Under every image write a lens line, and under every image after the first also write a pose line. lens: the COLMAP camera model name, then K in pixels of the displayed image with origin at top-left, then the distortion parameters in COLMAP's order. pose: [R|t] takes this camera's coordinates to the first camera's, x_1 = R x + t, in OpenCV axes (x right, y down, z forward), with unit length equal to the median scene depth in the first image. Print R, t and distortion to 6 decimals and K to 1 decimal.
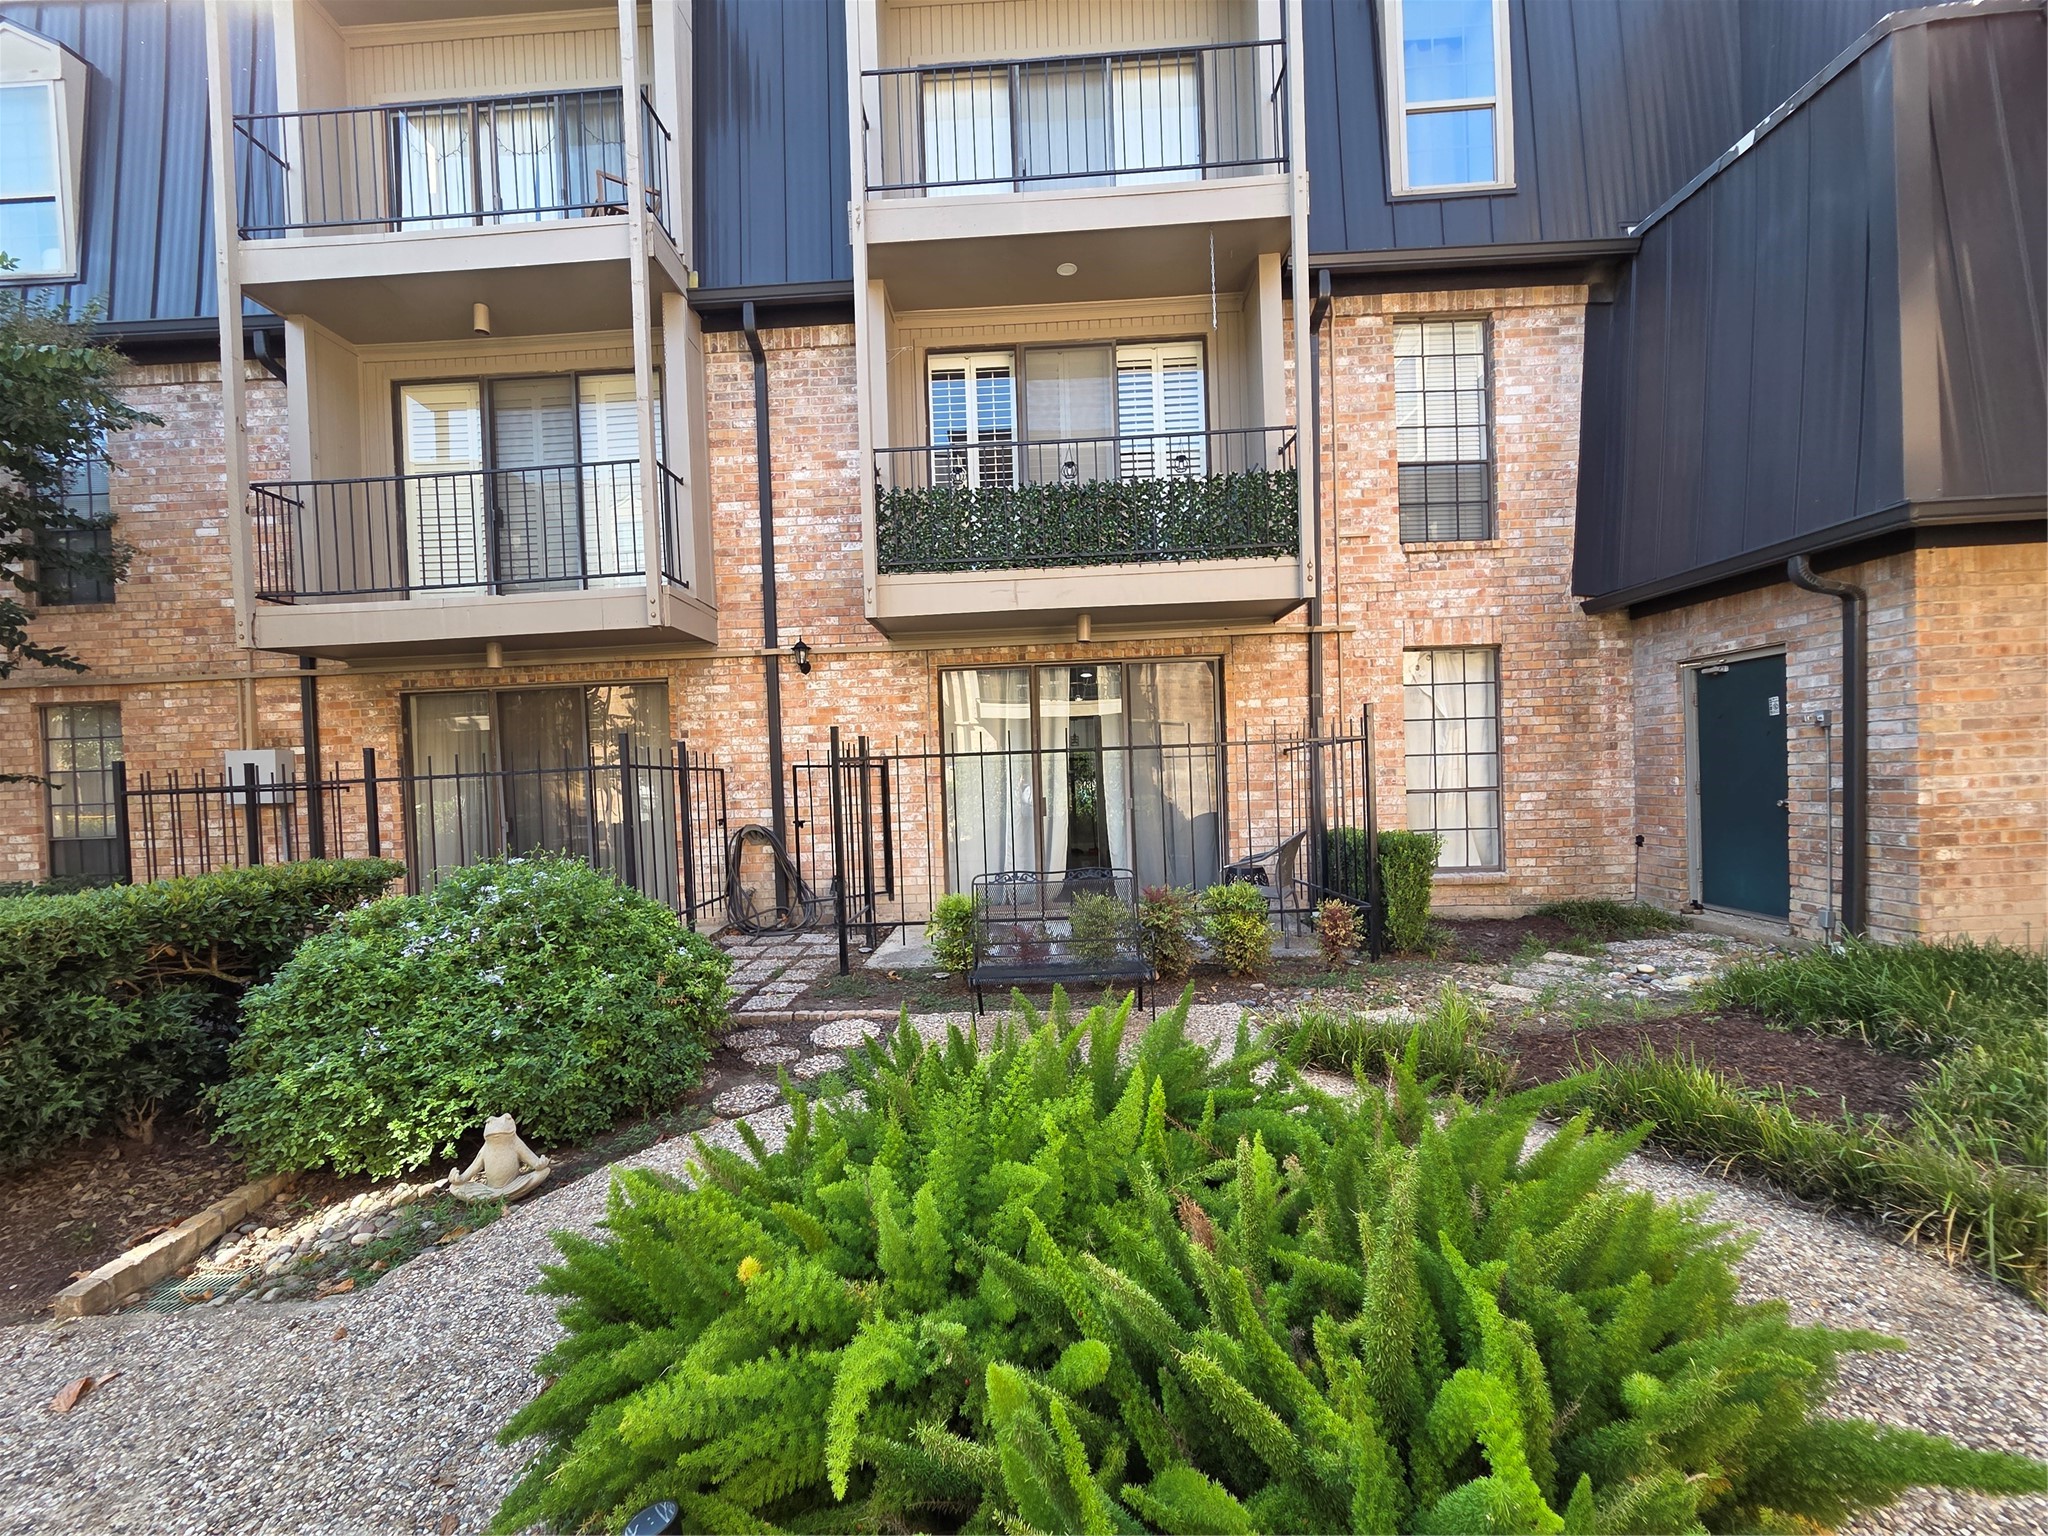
lens RADIAL K [[843.8, 0, 993.9], [0, 843.8, 788.1], [0, 0, 1]] dist [0.002970, -0.001799]
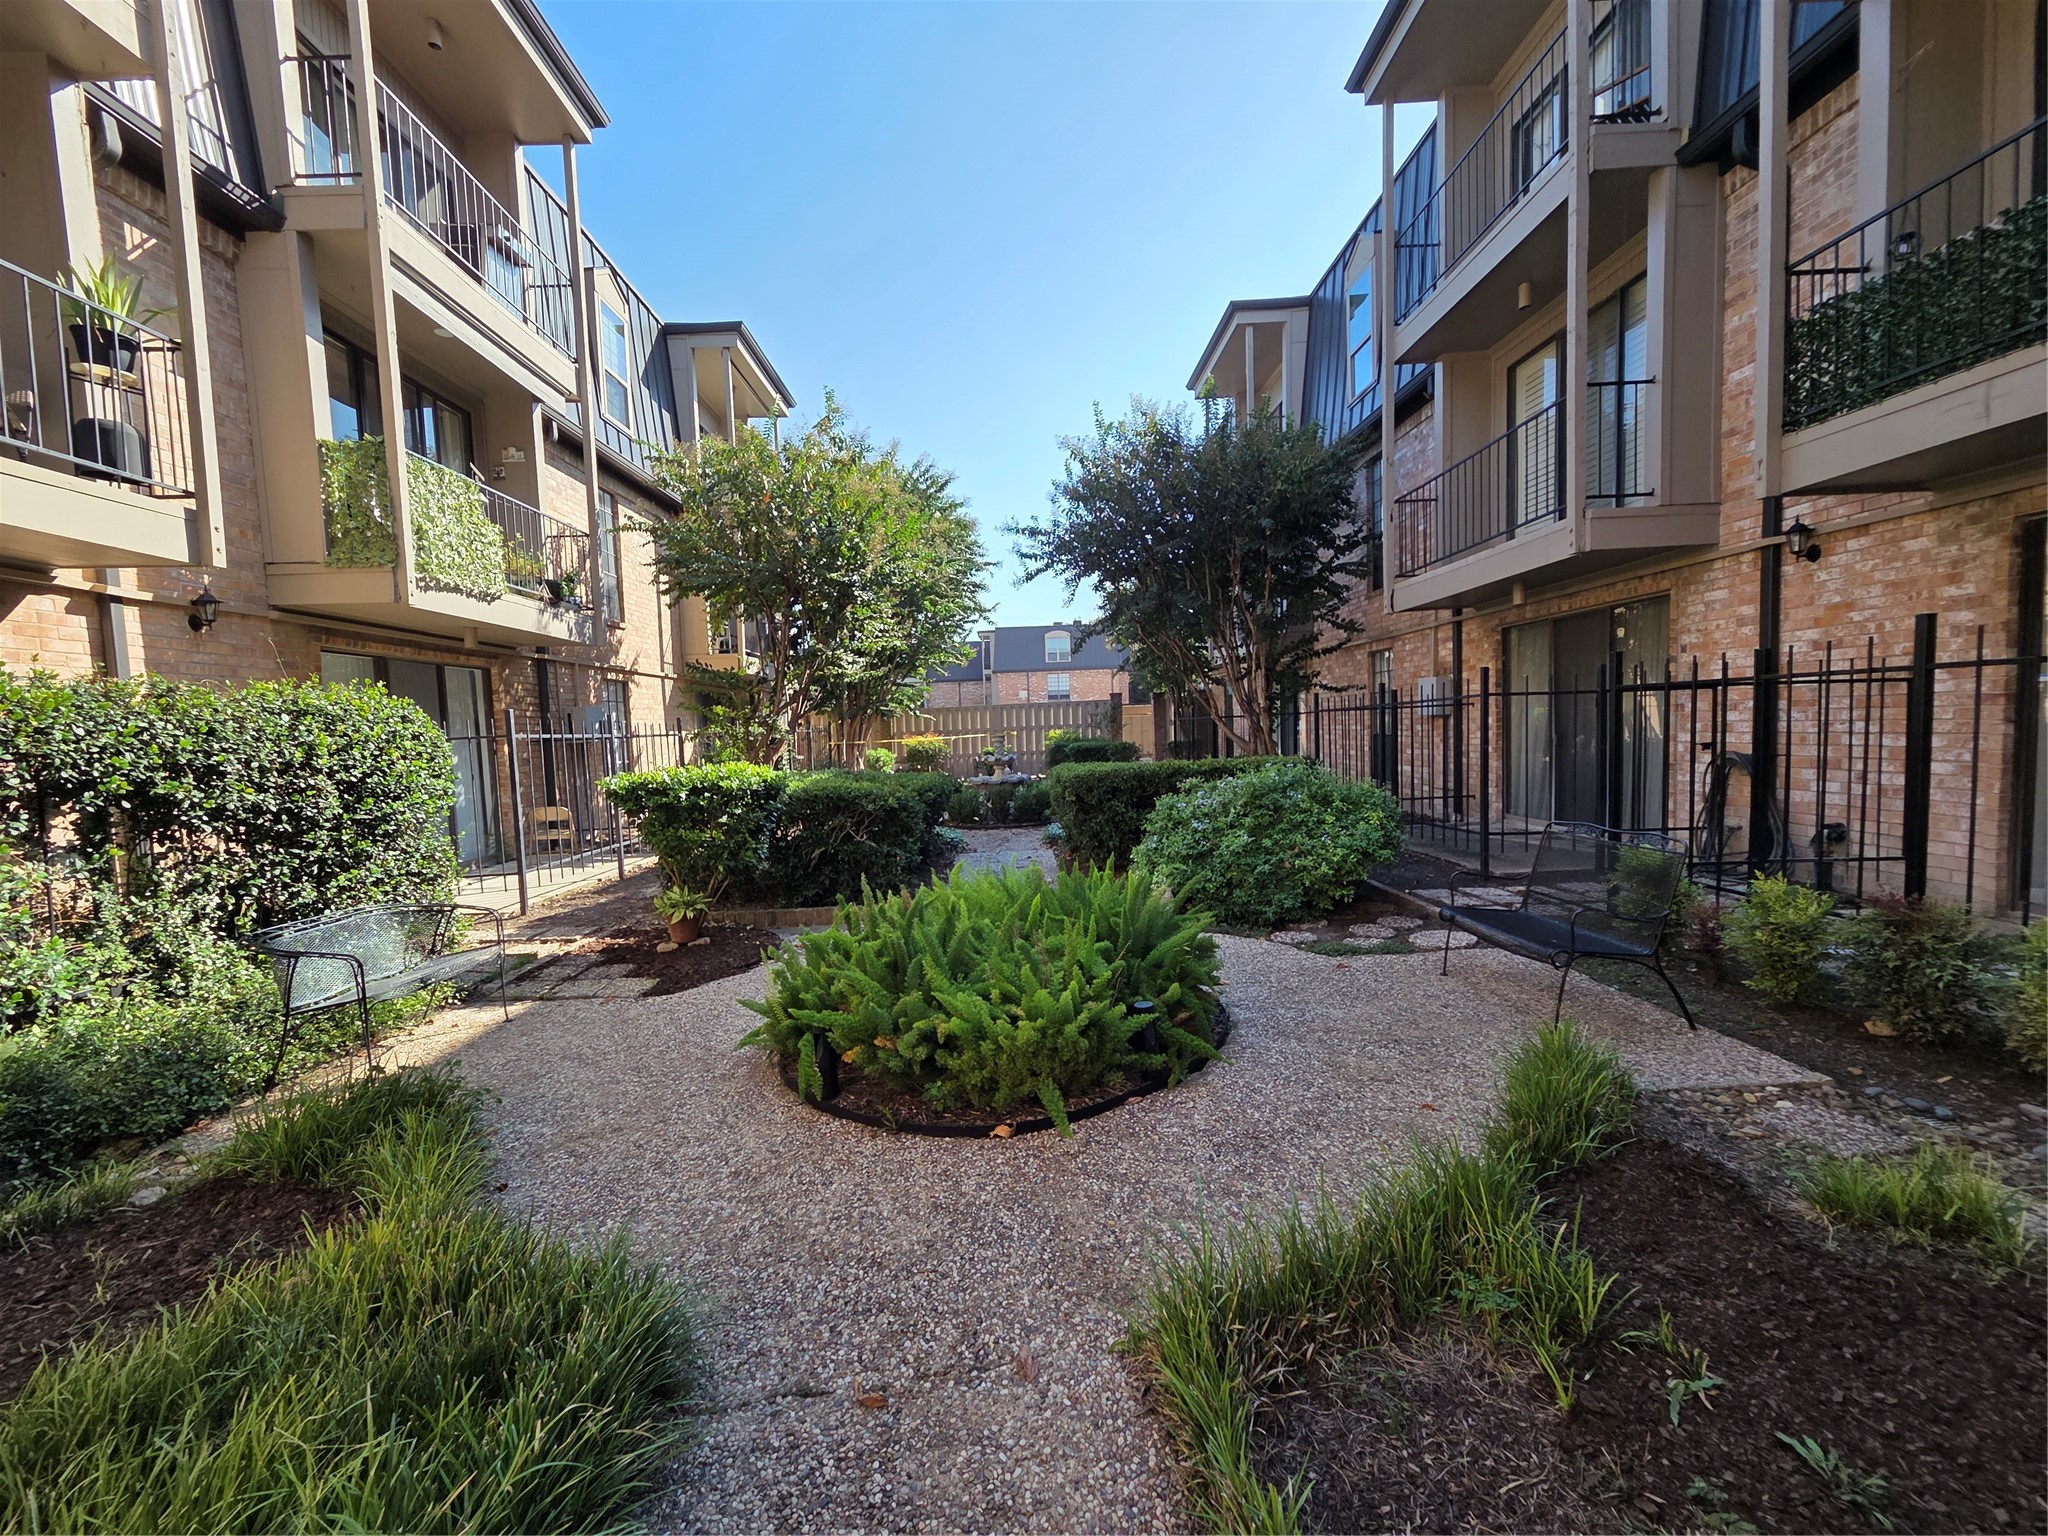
lens RADIAL K [[843.8, 0, 986.3], [0, 843.8, 792.7], [0, 0, 1]] dist [0.002970, -0.001799]
pose [[0.014094, 0.112637, -0.993536, 0.571957], [0.026897, 0.993233, 0.112984, -0.033139], [0.999539, -0.028315, 0.010969, 0.227808]]
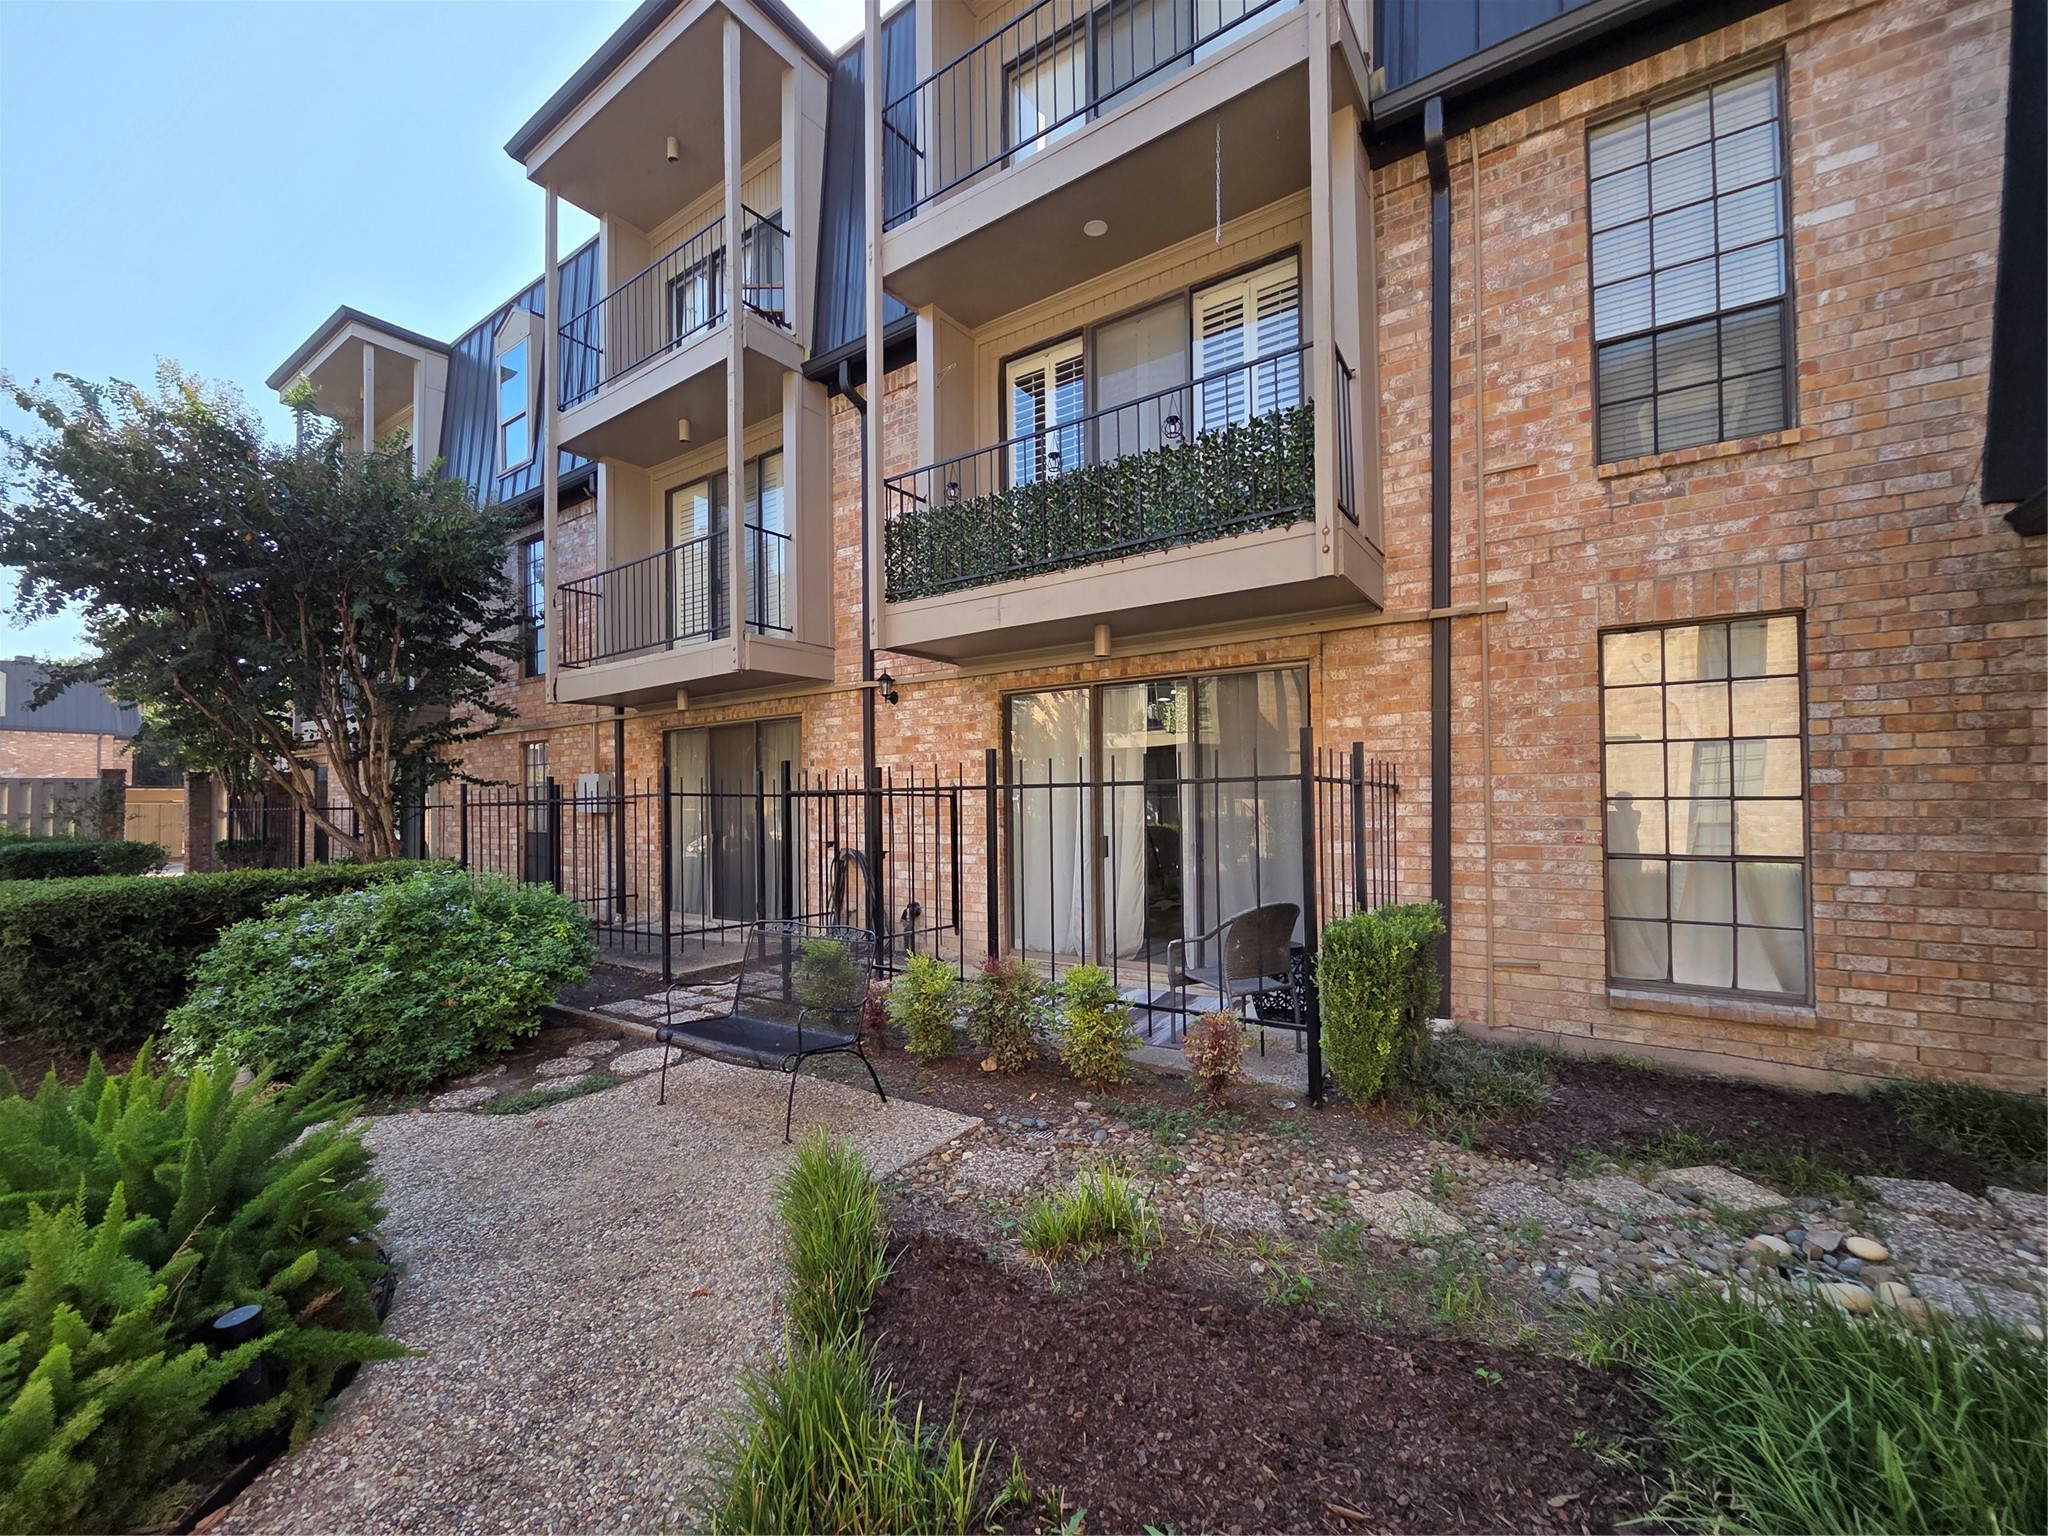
lens RADIAL K [[843.8, 0, 1007.4], [0, 843.8, 787.0], [0, 0, 1]] dist [0.002970, -0.001799]
pose [[0.833053, 0.017258, -0.552925, 0.467597], [-0.027076, 0.999587, -0.009595, -0.029246], [0.552531, 0.022964, 0.833176, 0.227090]]
